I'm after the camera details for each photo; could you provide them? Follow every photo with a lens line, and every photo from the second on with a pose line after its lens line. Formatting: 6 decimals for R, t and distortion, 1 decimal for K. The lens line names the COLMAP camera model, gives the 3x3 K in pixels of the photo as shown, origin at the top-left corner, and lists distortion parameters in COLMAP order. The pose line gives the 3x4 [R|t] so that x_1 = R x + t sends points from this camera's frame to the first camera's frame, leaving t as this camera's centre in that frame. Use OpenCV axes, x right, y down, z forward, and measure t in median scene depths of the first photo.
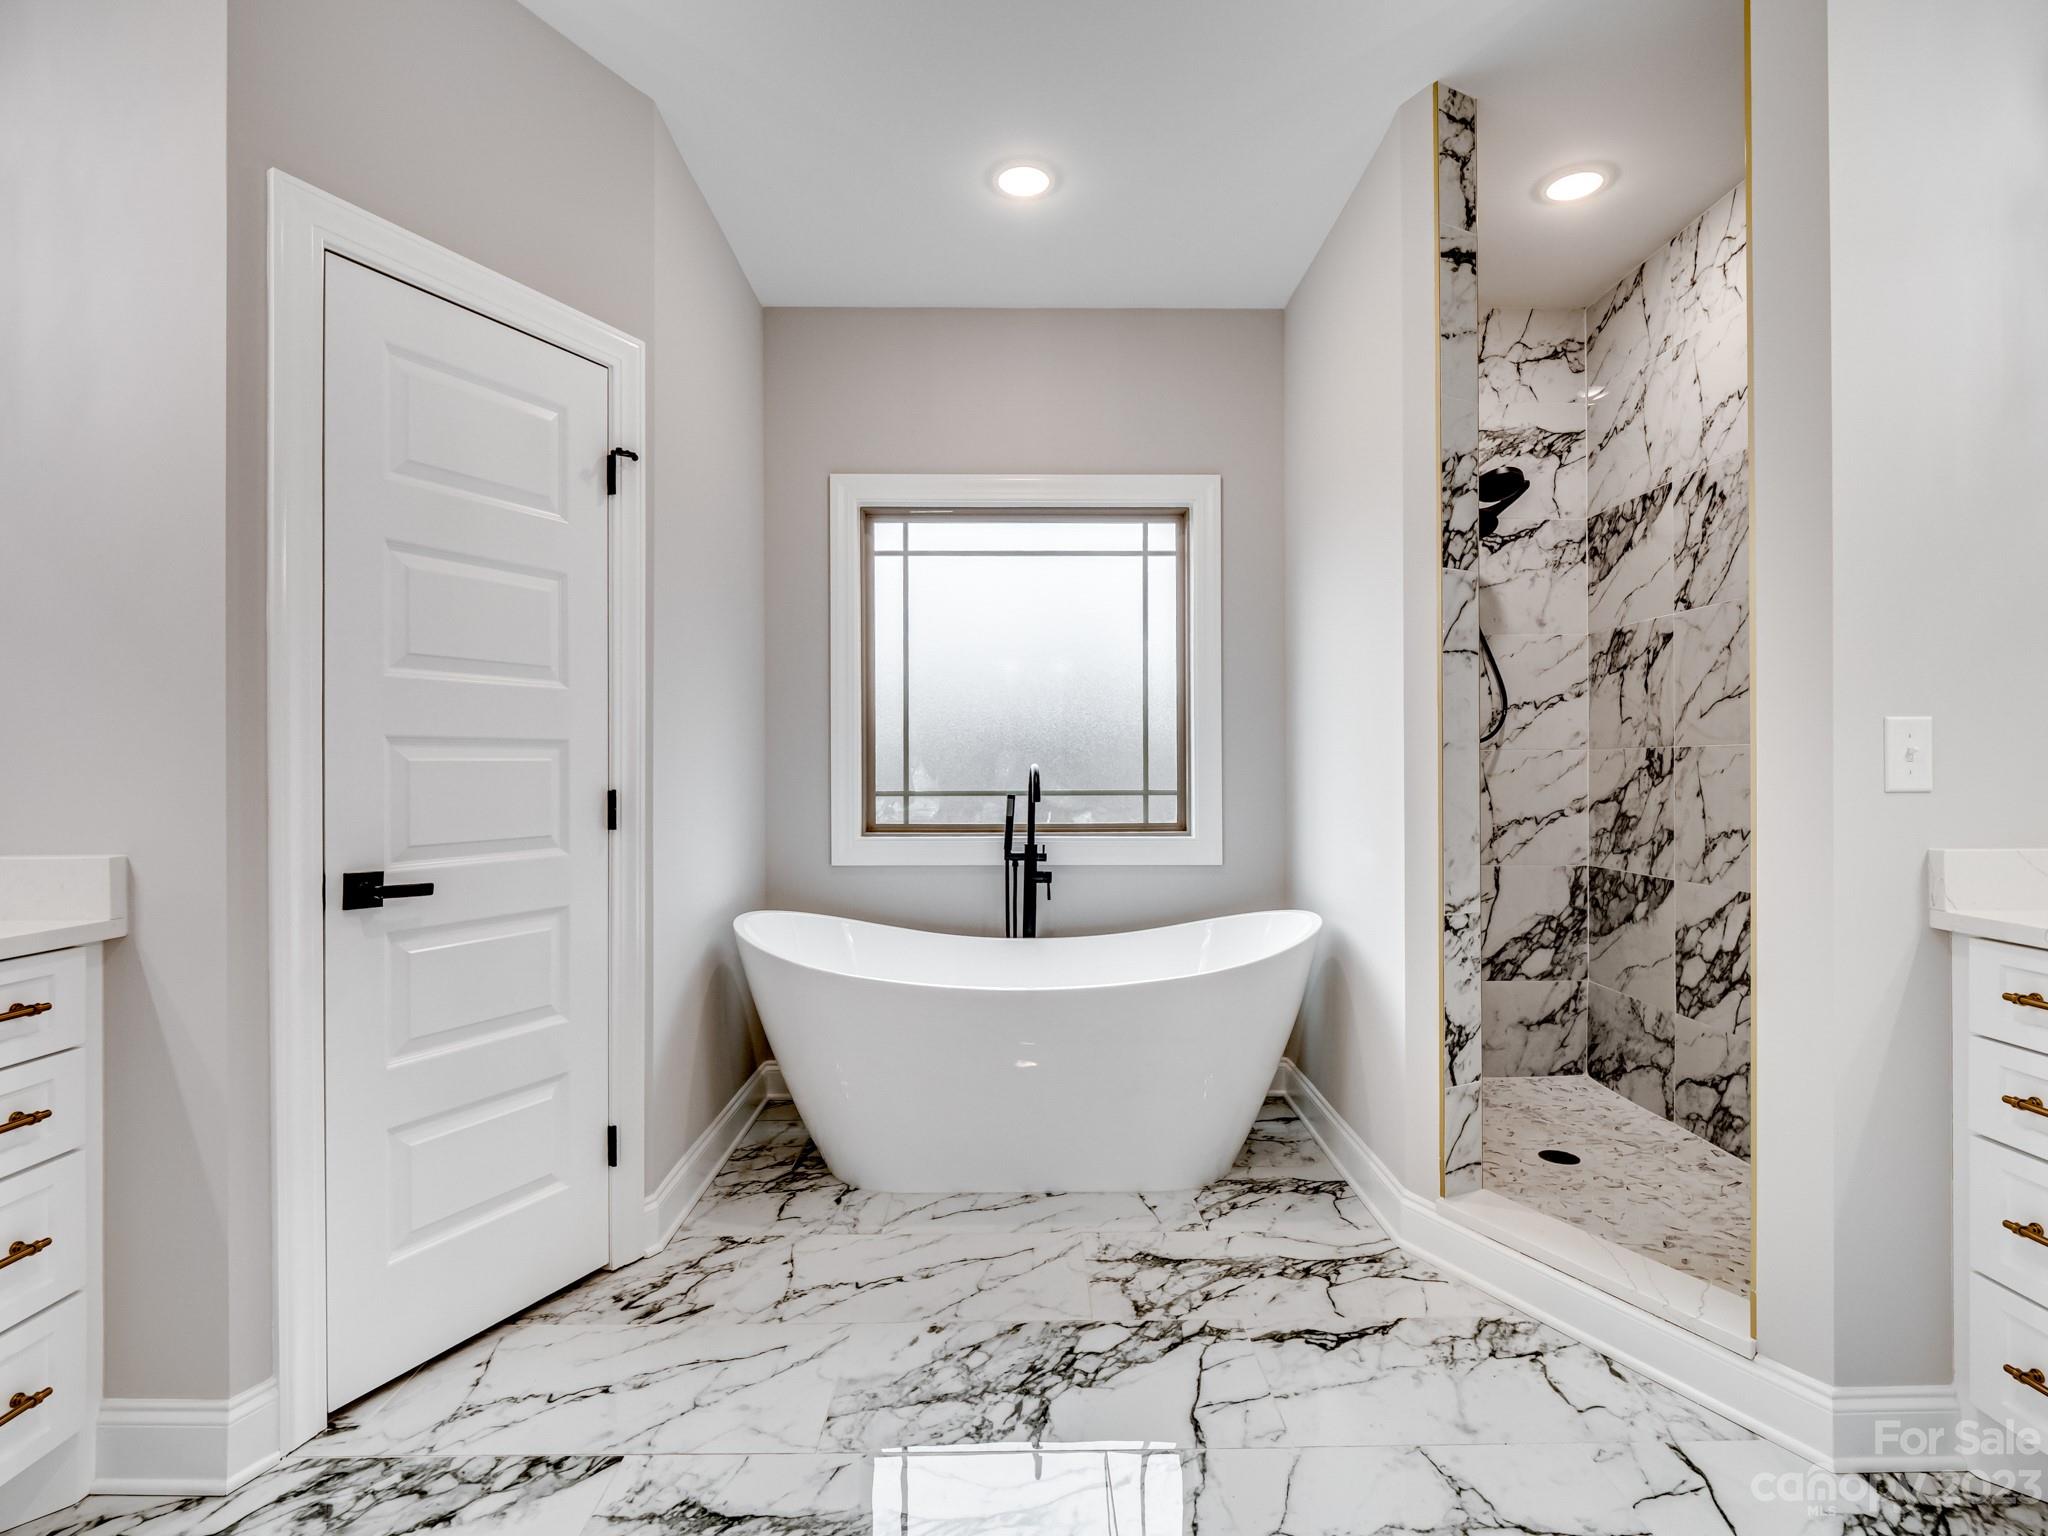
lens RADIAL K [[1025.9, 0, 1010.4], [0, 1025.9, 759.5], [0, 0, 1]] dist [-0.002966, -0.000731]
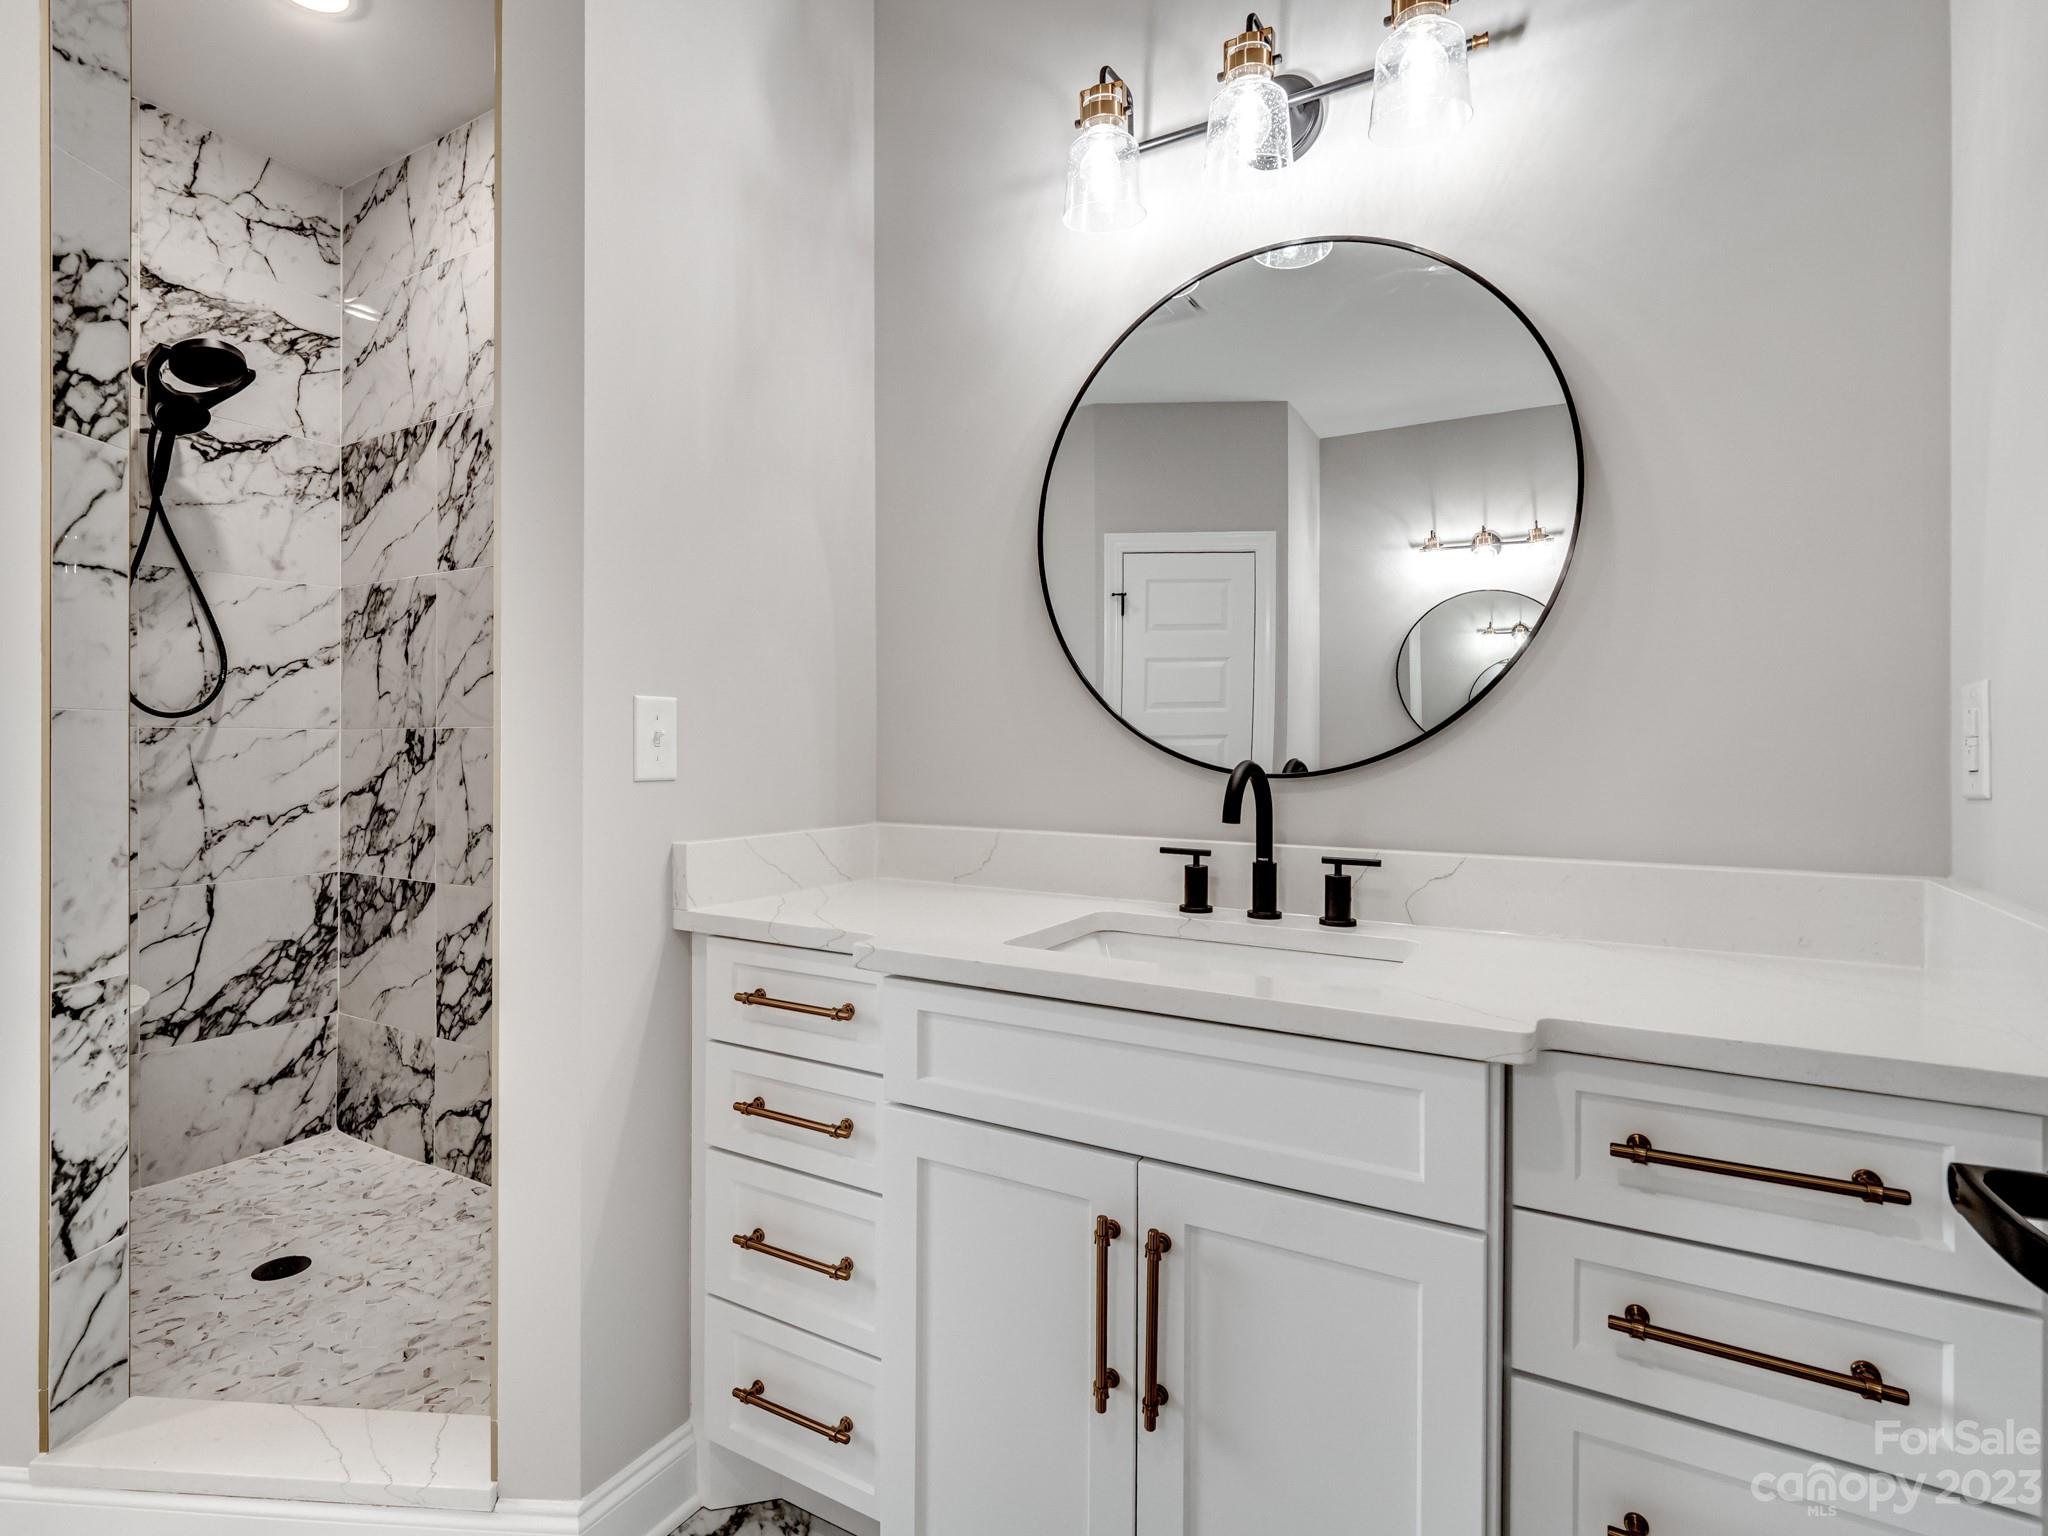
lens RADIAL K [[1025.9, 0, 1010.4], [0, 1025.9, 759.5], [0, 0, 1]] dist [-0.002966, -0.000731]
pose [[0.491824, -0.003689, 0.870687, 0.127725], [-0.010066, 0.999900, 0.009923, 0.000682], [-0.870636, -0.013645, 0.491738, 0.147489]]
